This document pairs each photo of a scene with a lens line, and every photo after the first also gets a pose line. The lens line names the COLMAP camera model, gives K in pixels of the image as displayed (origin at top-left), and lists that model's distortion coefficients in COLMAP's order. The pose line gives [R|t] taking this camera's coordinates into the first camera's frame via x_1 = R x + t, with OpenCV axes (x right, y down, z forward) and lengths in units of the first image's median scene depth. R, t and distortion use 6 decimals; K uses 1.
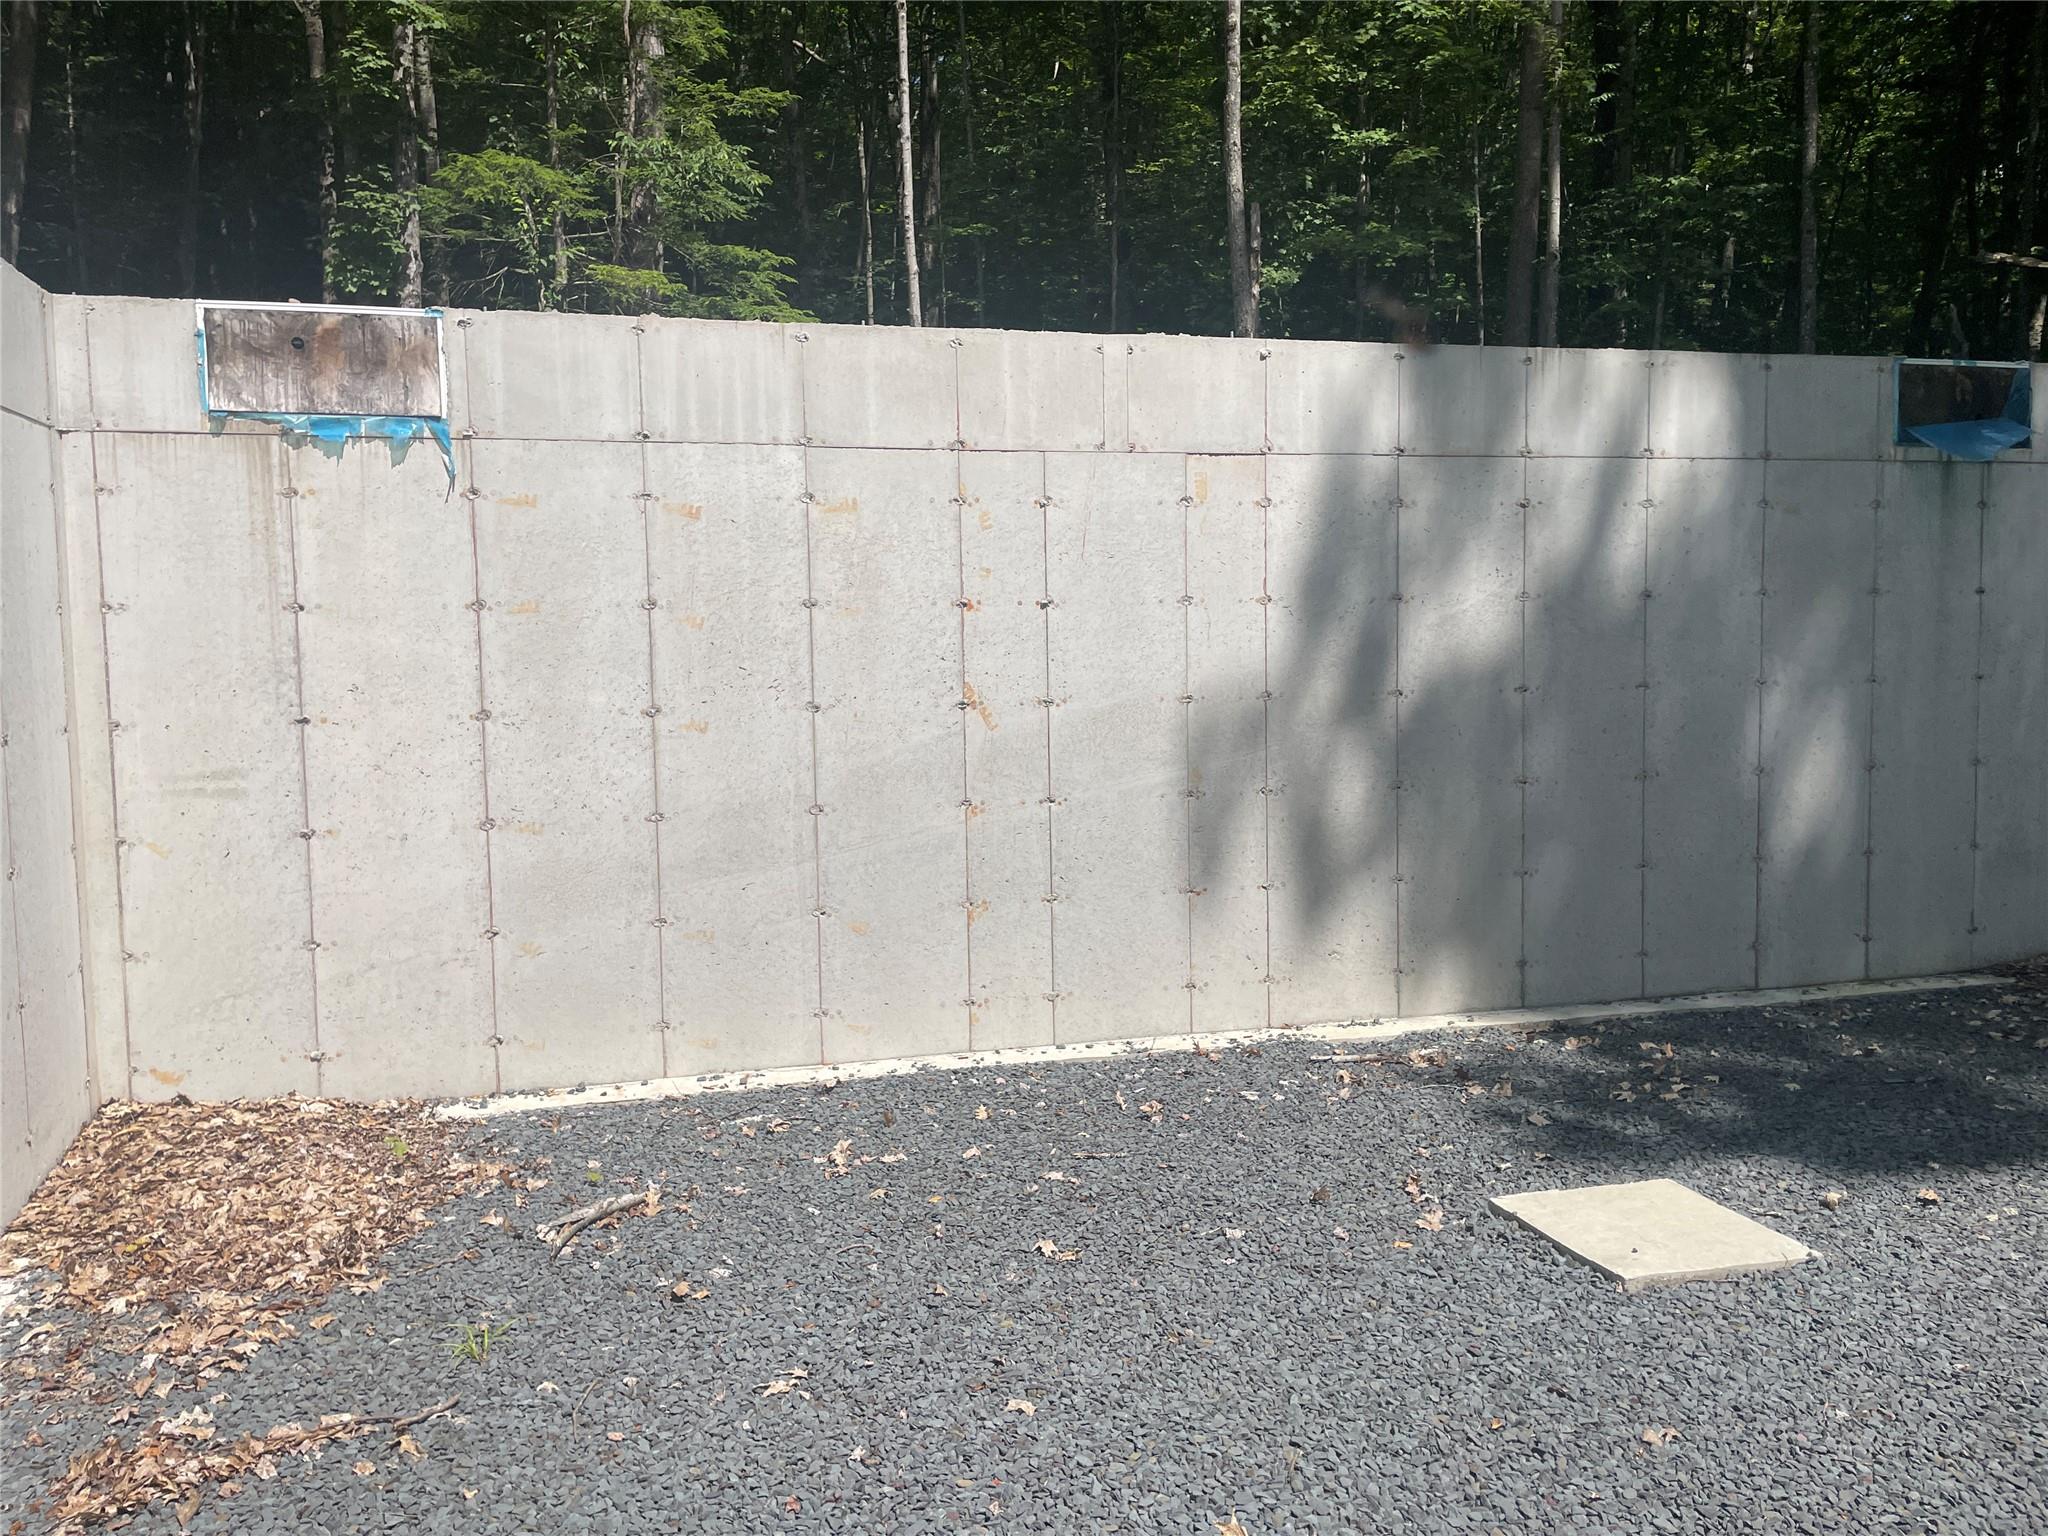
lens RADIAL K [[1552.8, 0, 1022.6], [0, 1552.8, 758.6], [0, 0, 1]] dist [0.095748, -0.123056]
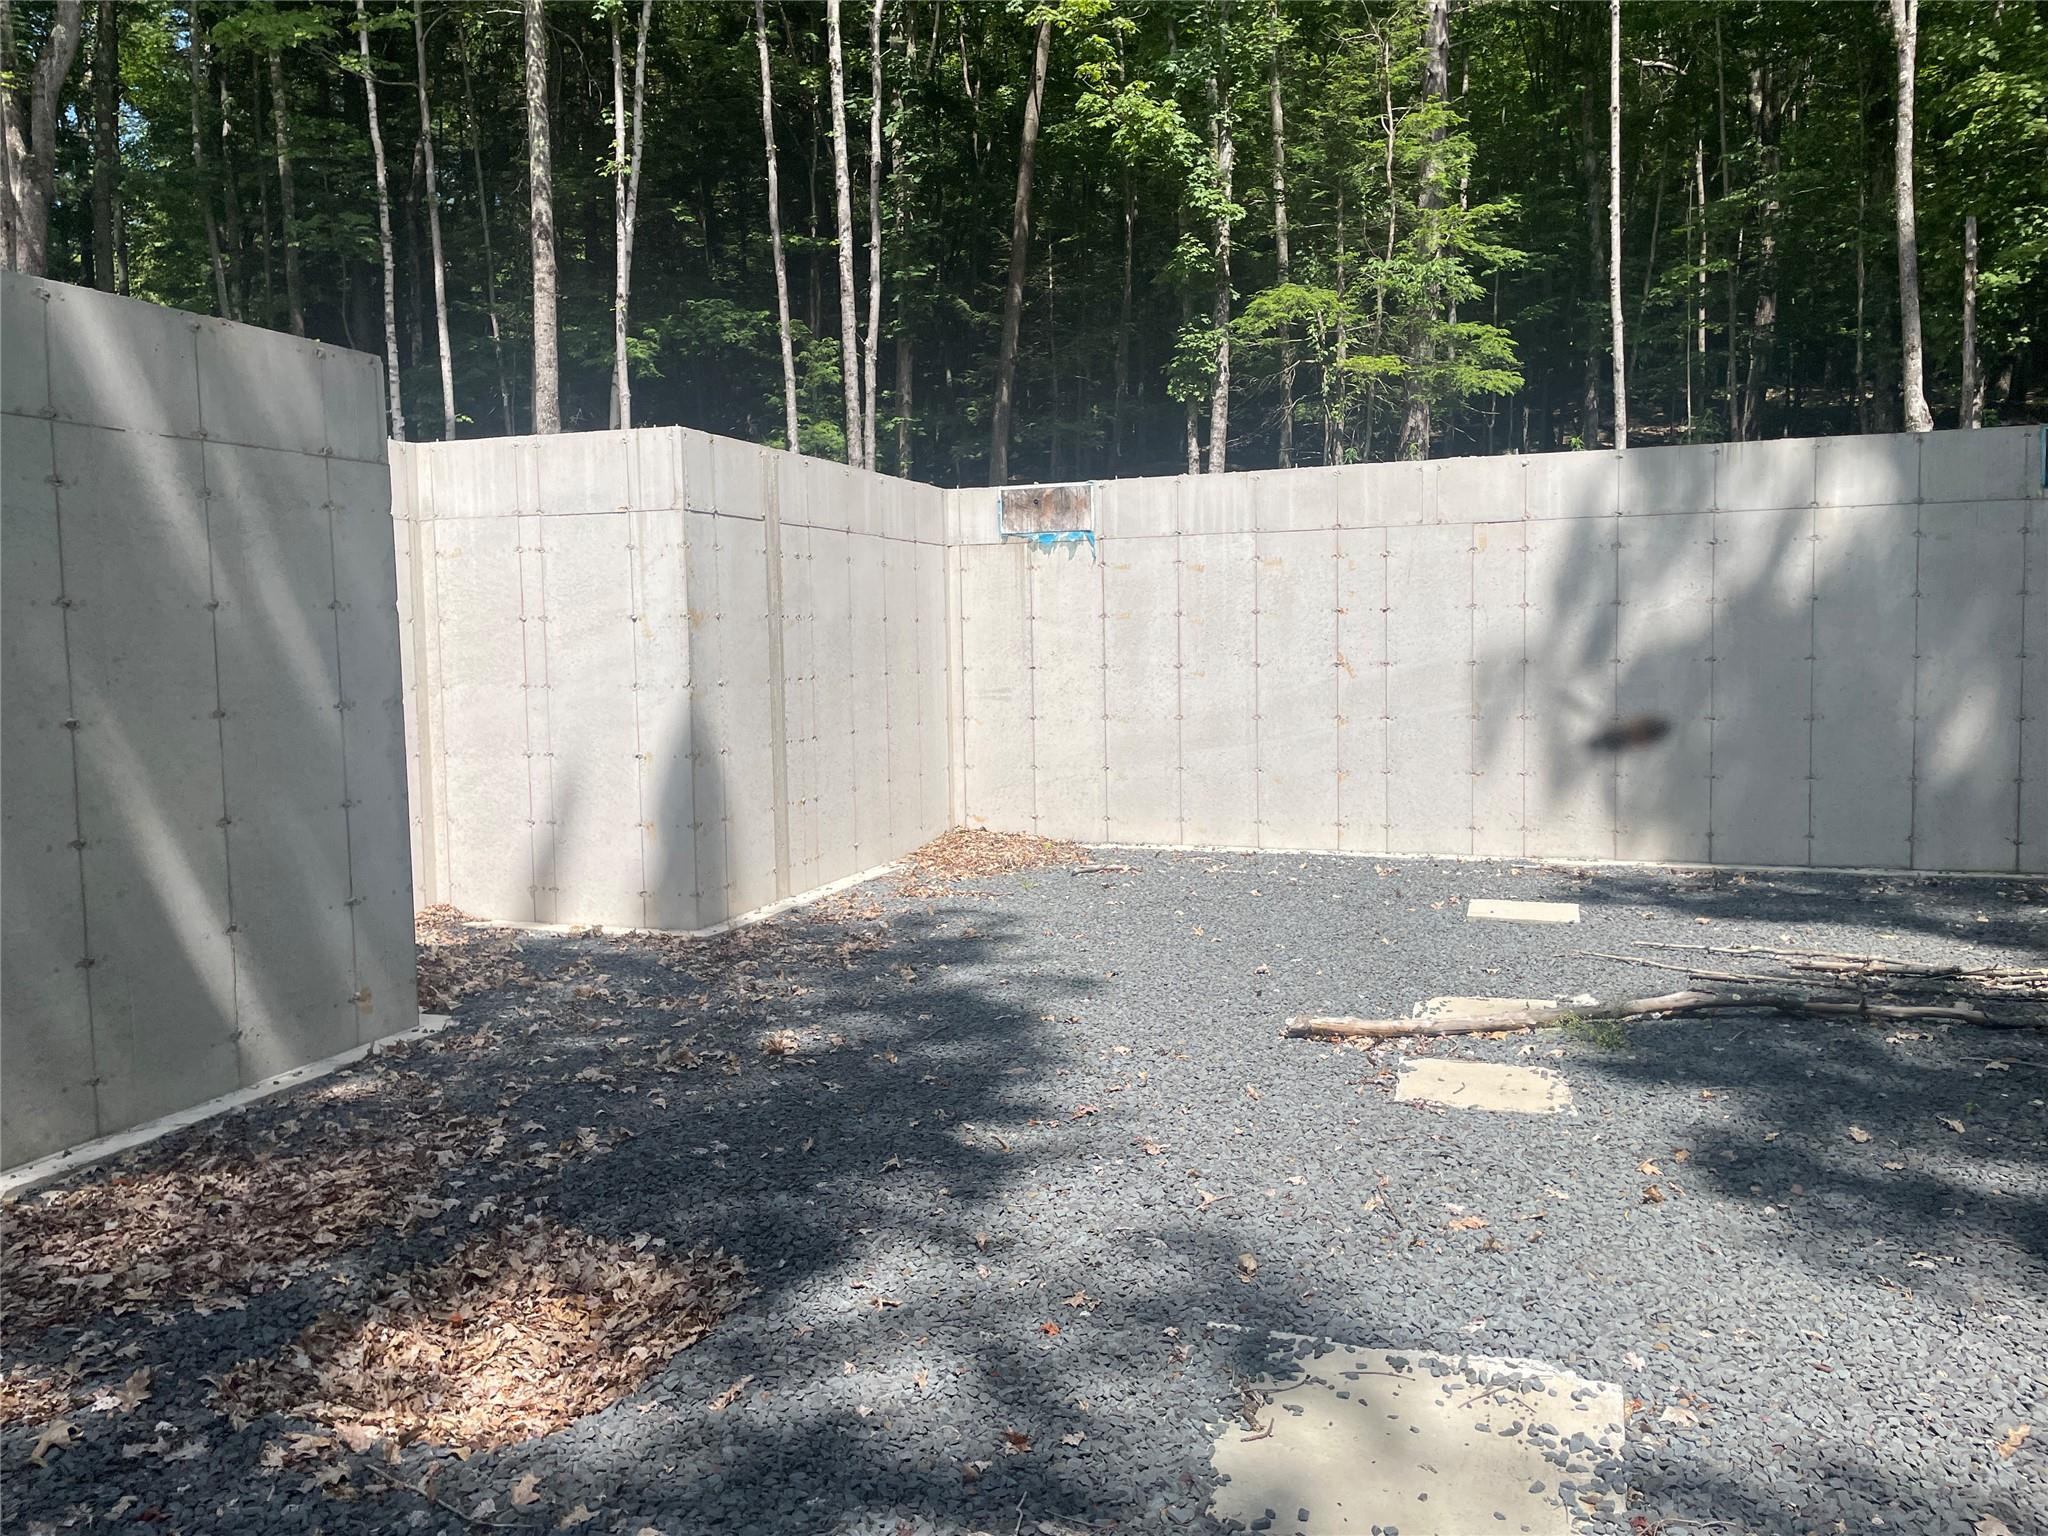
lens RADIAL K [[1552.8, 0, 1022.6], [0, 1552.8, 758.6], [0, 0, 1]] dist [0.095748, -0.123056]
pose [[0.829338, 0.043589, -0.557044, 0.747183], [-0.038737, 0.999039, 0.020503, 0.058830], [0.557403, 0.004574, 0.830230, -0.826474]]
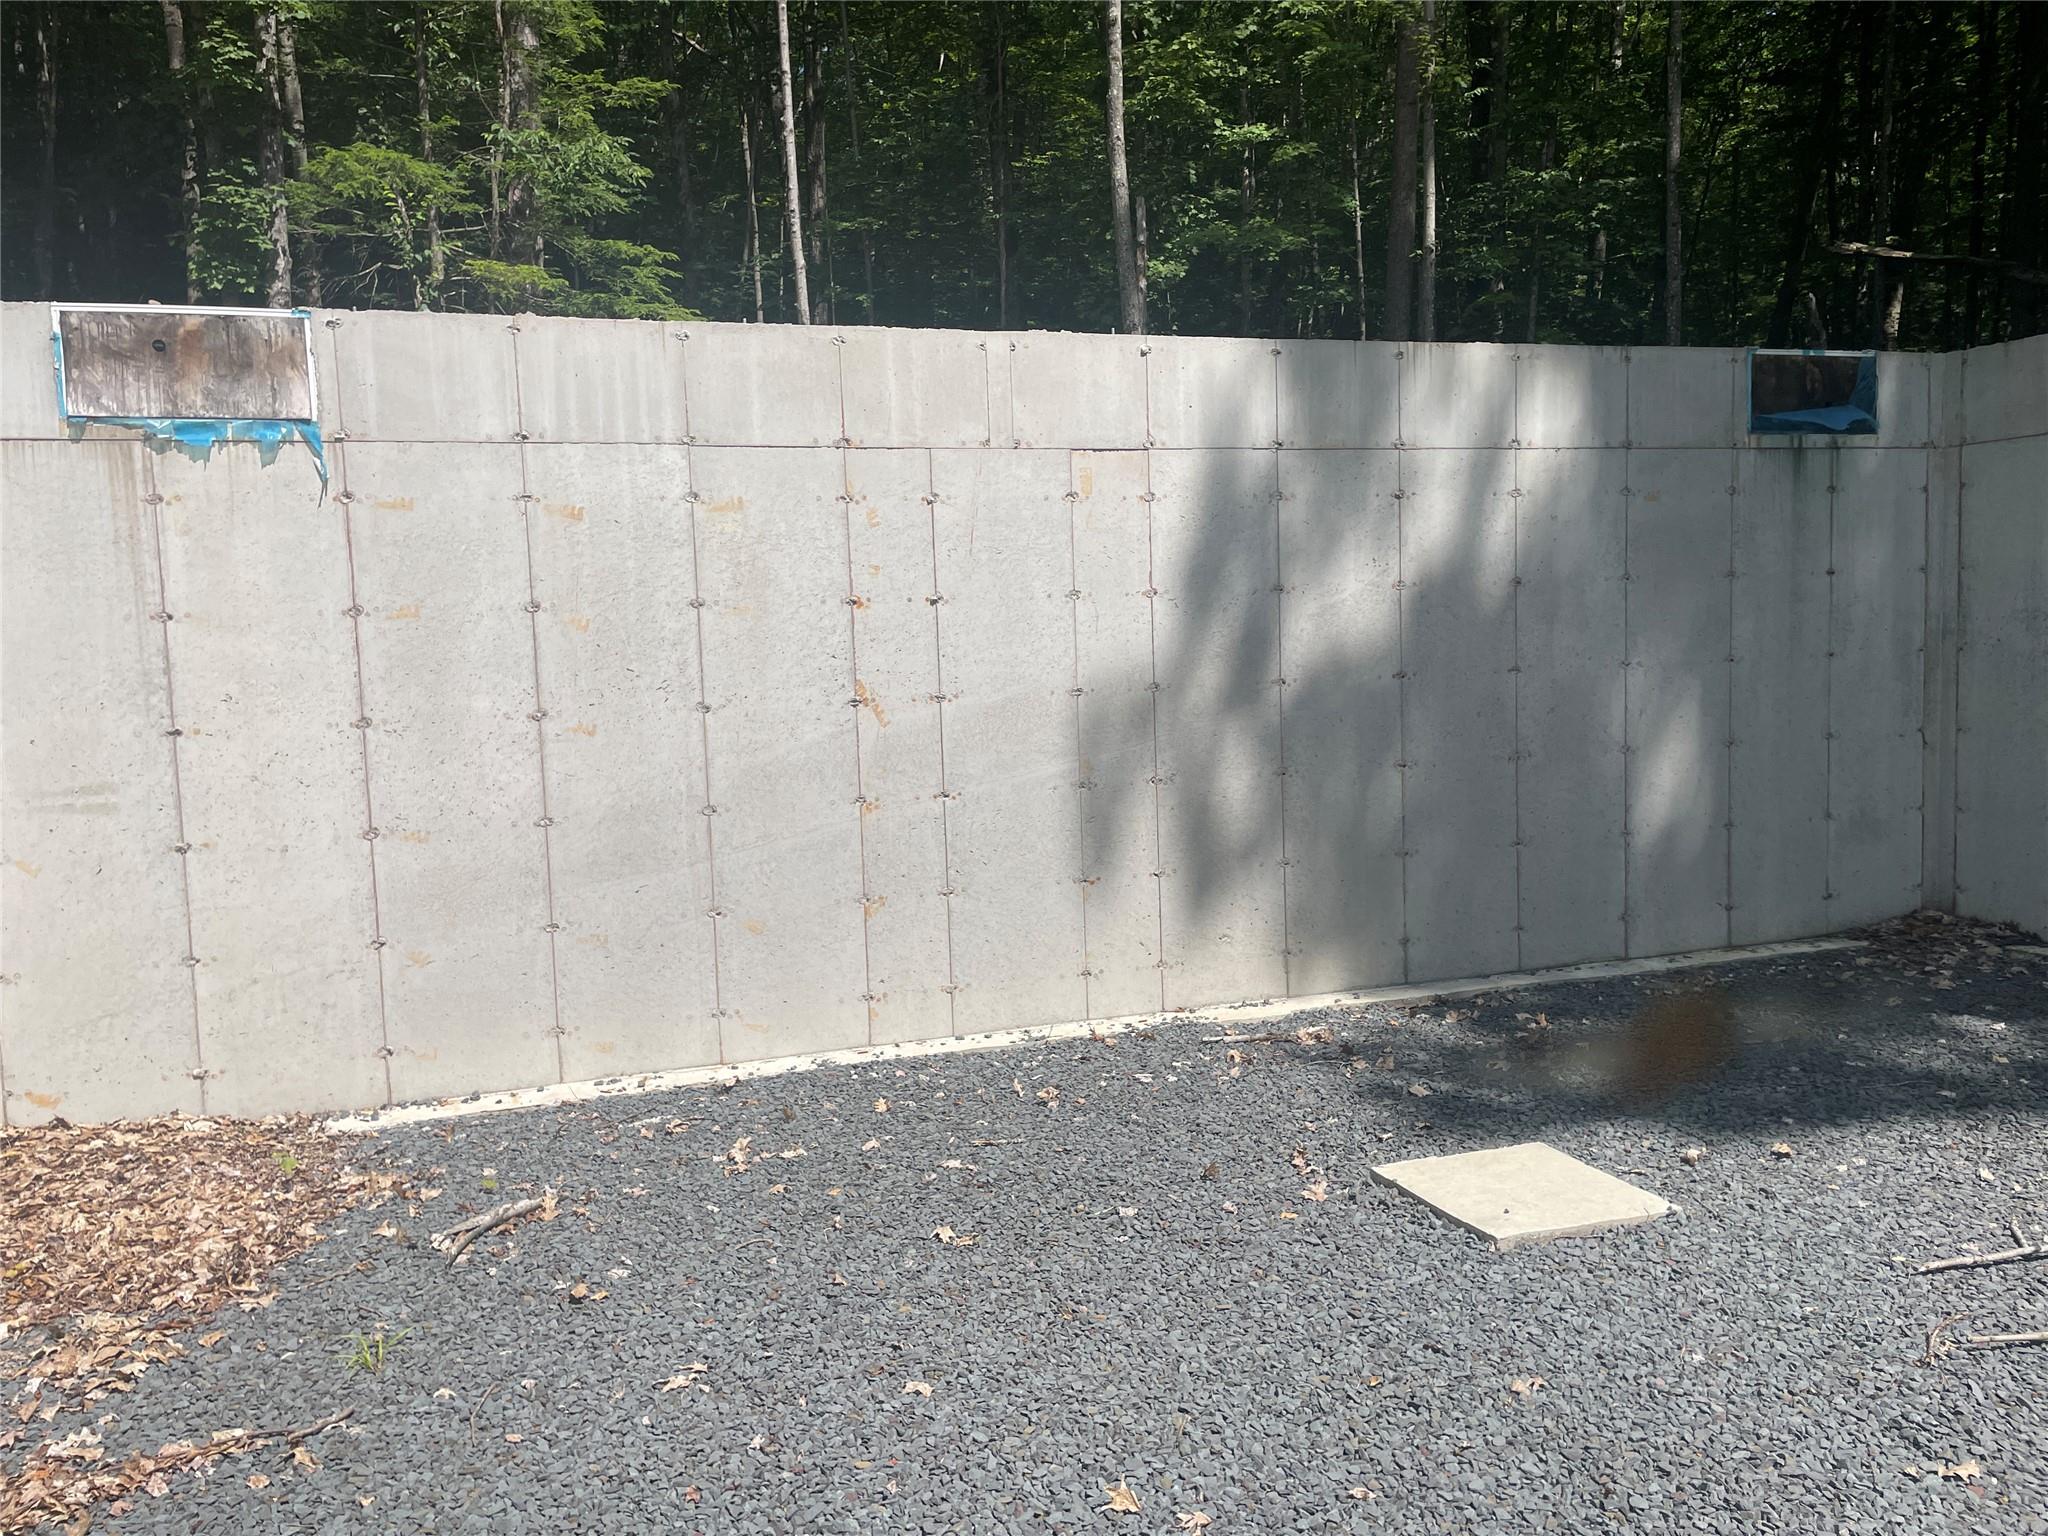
lens RADIAL K [[1552.1, 0, 1024.0], [0, 1552.1, 768.0], [0, 0, 1]] dist [0.093256, -0.116466]
pose [[0.997790, -0.023923, 0.061983, 0.007810], [0.023311, 0.999672, 0.010589, -0.000085], [-0.062216, -0.009121, 0.998021, -0.010980]]
